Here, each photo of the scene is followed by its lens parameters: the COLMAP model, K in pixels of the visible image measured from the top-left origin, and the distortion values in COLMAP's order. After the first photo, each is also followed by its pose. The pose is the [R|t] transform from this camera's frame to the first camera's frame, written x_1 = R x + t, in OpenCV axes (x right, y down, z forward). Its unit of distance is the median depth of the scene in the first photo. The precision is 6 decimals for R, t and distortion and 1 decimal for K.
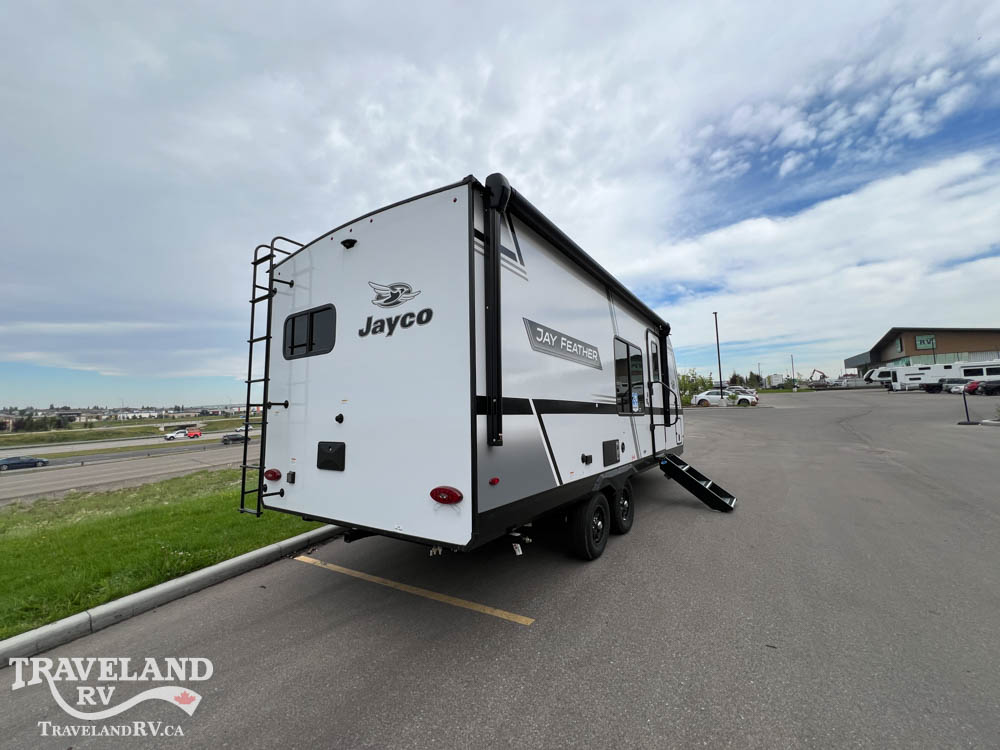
lens RADIAL K [[399.8, 0, 505.5], [0, 399.8, 376.9], [0, 0, 1]] dist [0.000028, 0.000285]
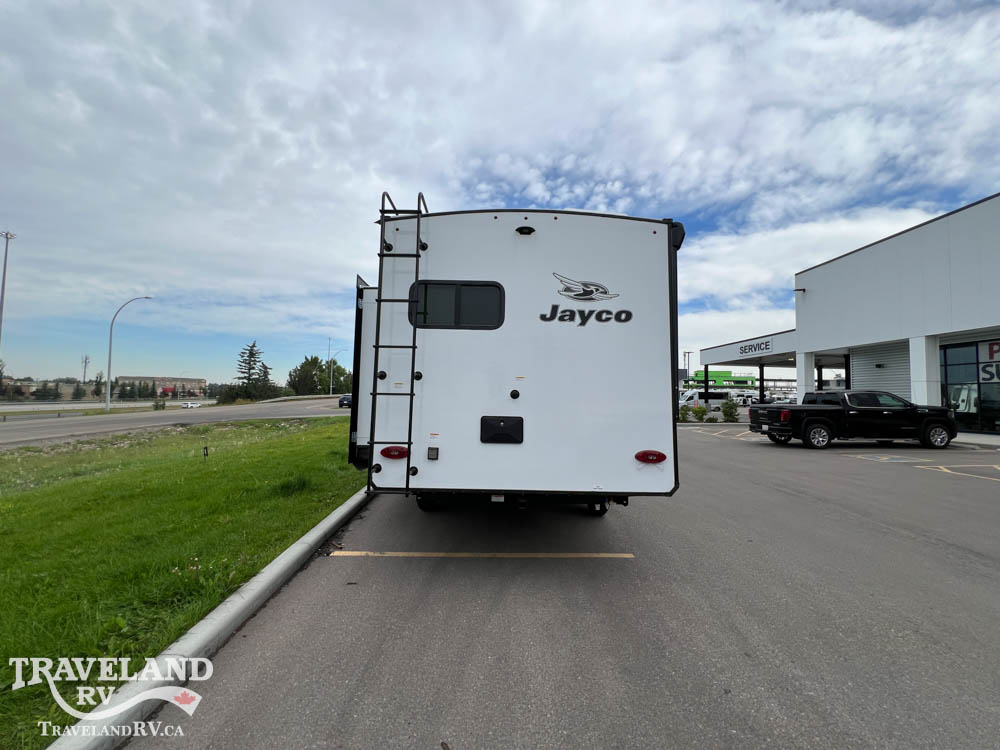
lens RADIAL K [[399.8, 0, 501.7], [0, 399.8, 377.9], [0, 0, 1]] dist [0.000028, 0.000285]
pose [[0.832912, 0.084236, 0.546956, -0.911832], [-0.089644, 0.995831, -0.016855, 0.073023], [-0.546096, -0.034993, 0.836991, 0.123159]]
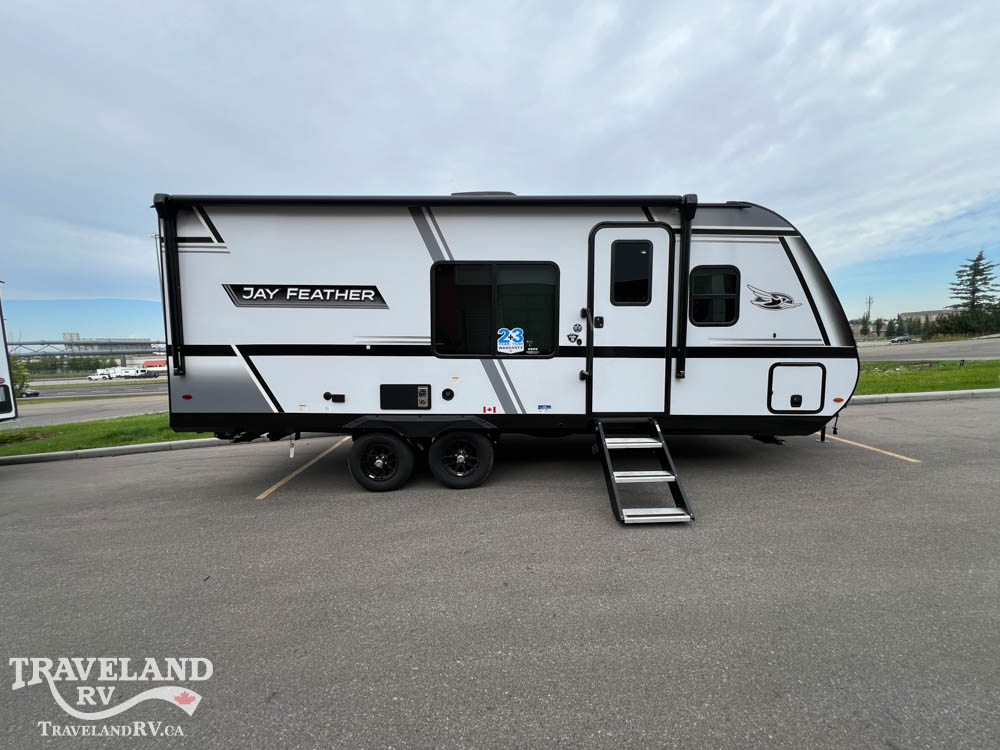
lens RADIAL K [[399.8, 0, 500.1], [0, 399.8, 378.4], [0, 0, 1]] dist [0.000028, 0.000285]
pose [[0.551702, 0.088112, -0.829374, 1.441188], [0.074184, 0.985278, 0.154023, 0.021657], [0.830735, -0.146501, 0.537044, 0.853849]]
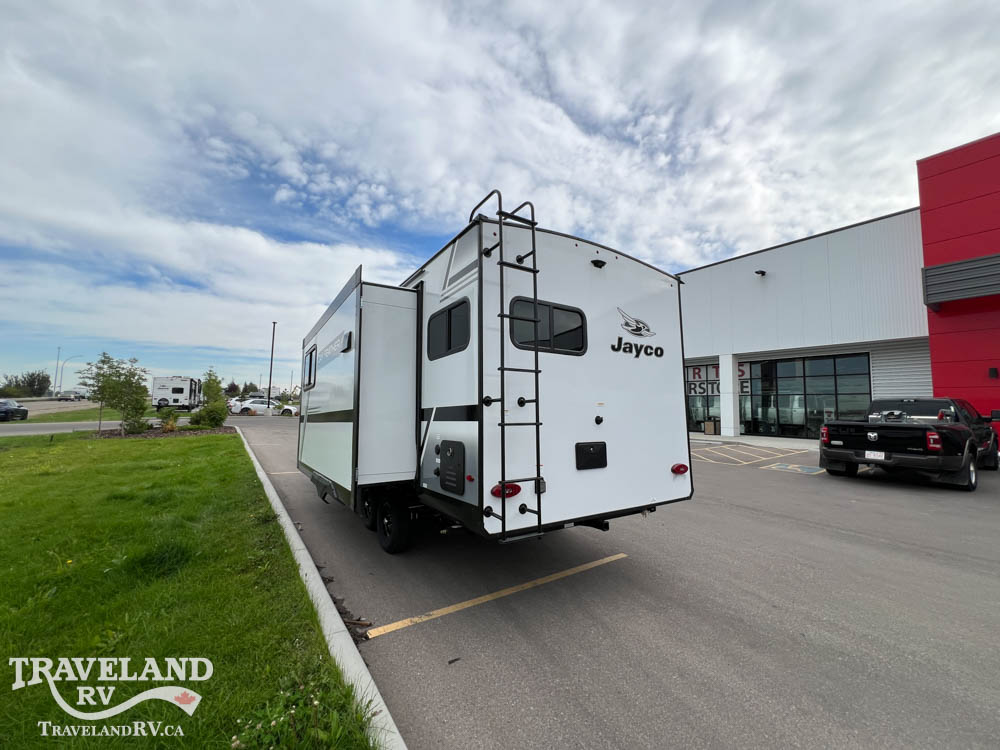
lens RADIAL K [[399.8, 0, 502.1], [0, 399.8, 385.2], [0, 0, 1]] dist [0.000028, 0.000285]
pose [[0.390812, 0.098355, 0.915201, -1.355526], [-0.092206, 0.993457, -0.067391, 0.093780], [-0.915841, -0.058050, 0.397324, 0.724438]]
